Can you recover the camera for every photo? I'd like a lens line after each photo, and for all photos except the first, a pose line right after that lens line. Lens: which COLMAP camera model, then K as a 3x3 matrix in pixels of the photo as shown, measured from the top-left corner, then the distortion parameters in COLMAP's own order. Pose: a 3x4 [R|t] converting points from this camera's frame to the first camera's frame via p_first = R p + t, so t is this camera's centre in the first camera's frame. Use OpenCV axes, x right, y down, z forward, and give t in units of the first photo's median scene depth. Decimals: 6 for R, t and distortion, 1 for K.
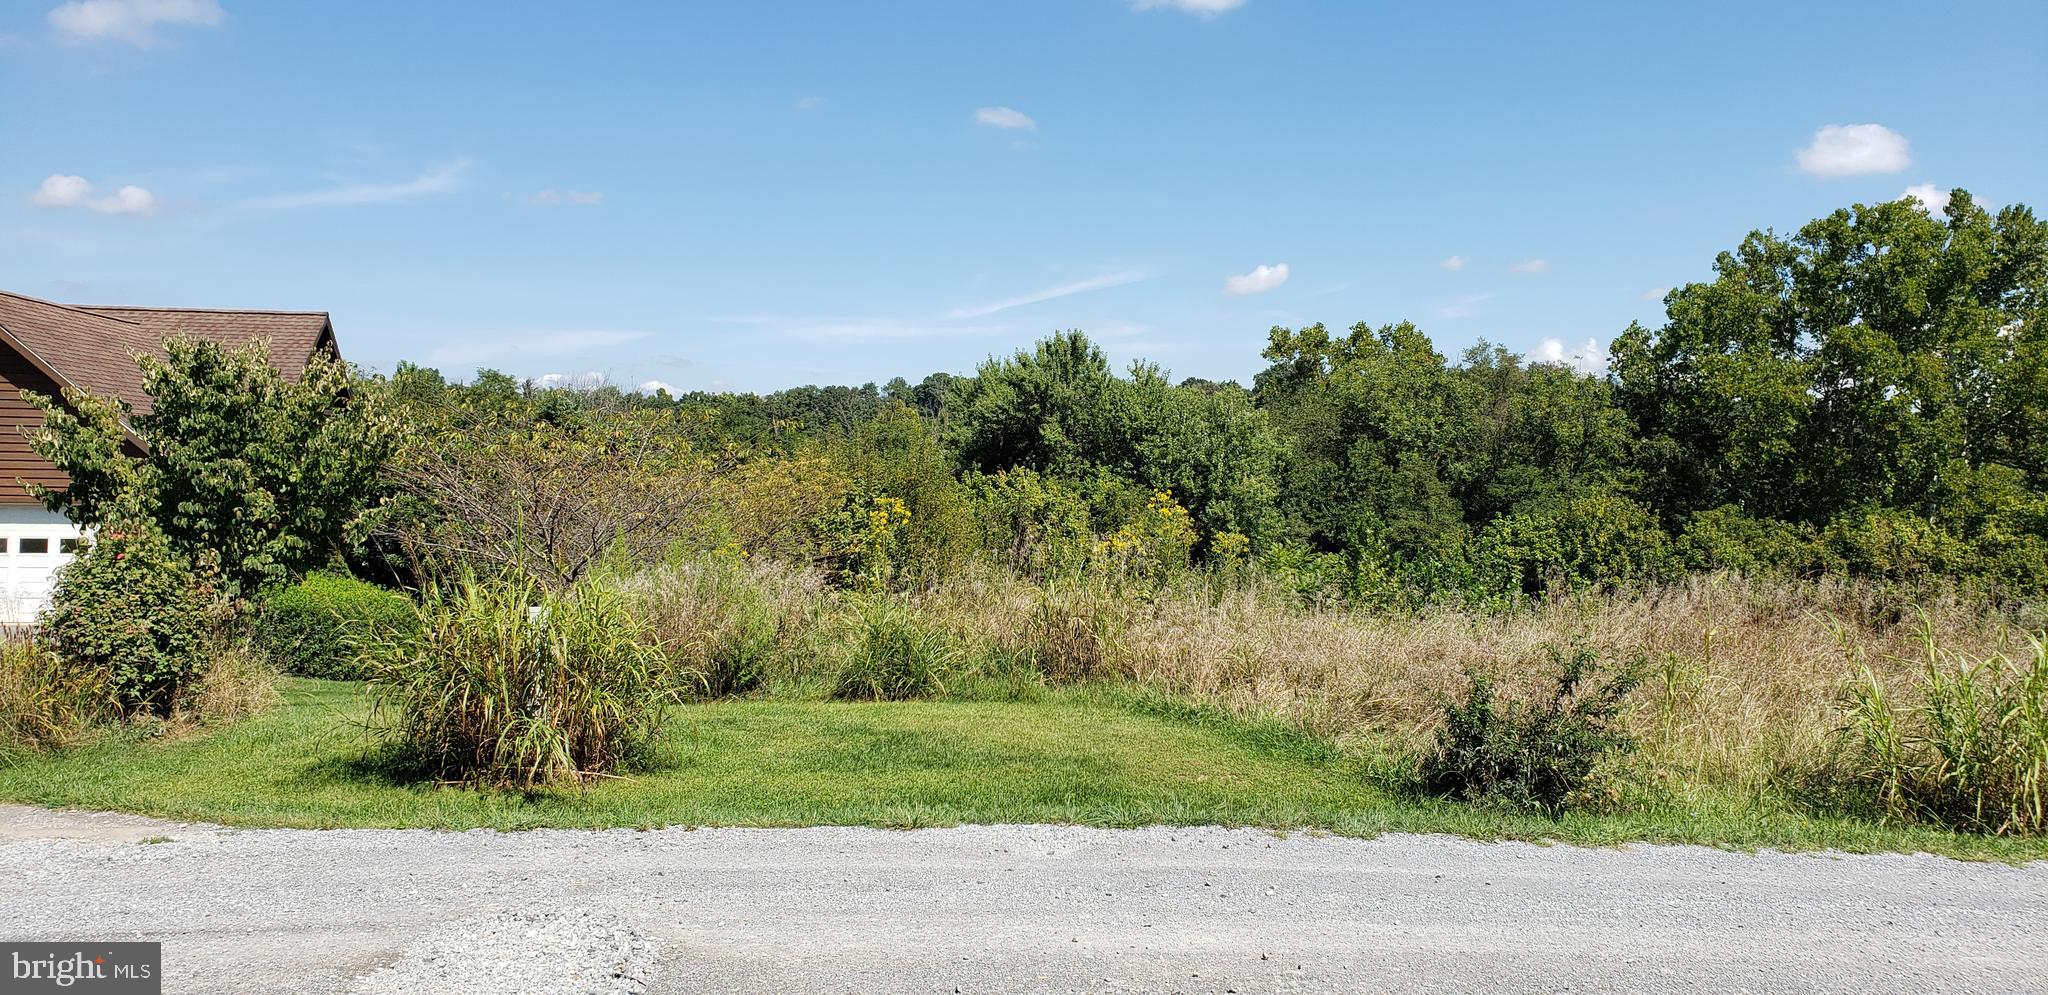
lens RADIAL K [[1487.8, 0, 1032.8], [0, 1487.8, 490.3], [0, 0, 1]] dist [-0.025591, -0.011239]
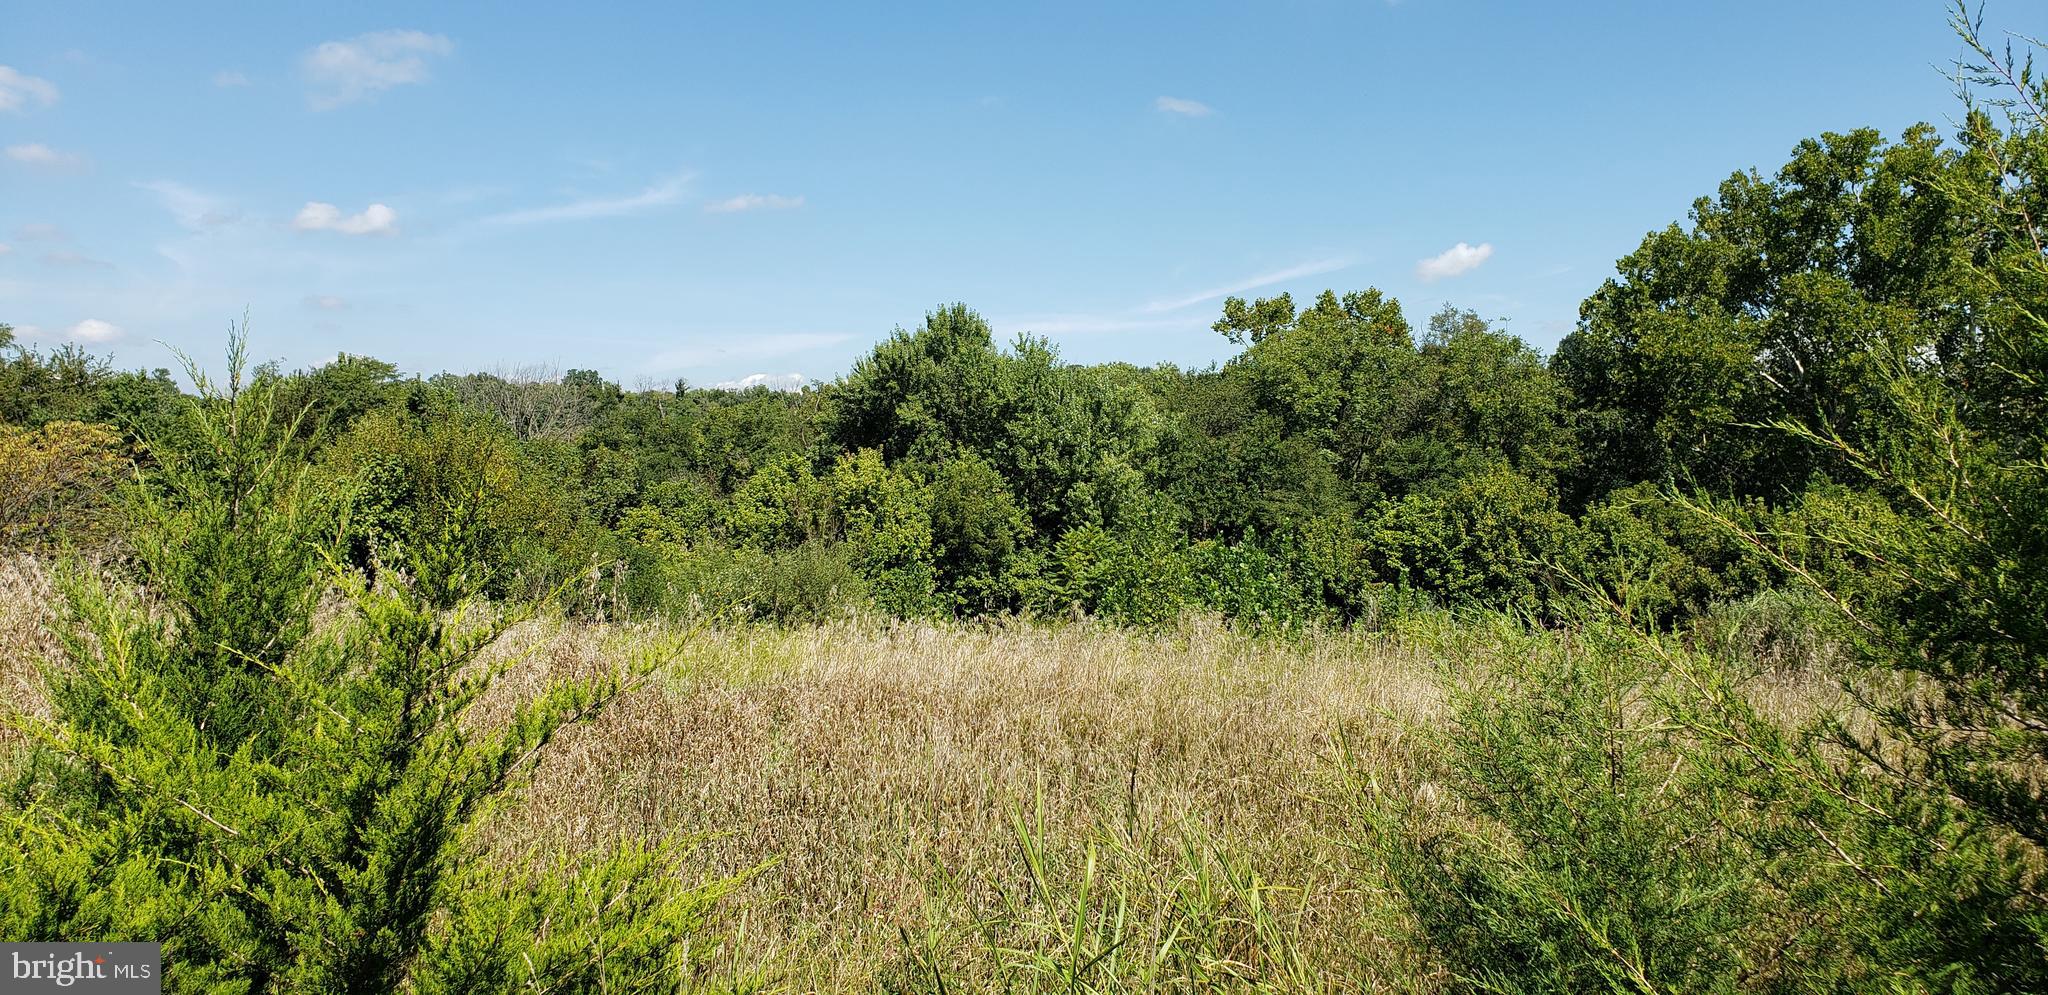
lens RADIAL K [[1487.8, 0, 1018.1], [0, 1487.8, 494.0], [0, 0, 1]] dist [-0.025591, -0.011239]
pose [[0.987708, -0.006099, -0.156189, 0.238427], [0.006913, 0.999965, 0.004669, 0.009854], [0.156155, -0.005691, 0.987716, 0.080981]]
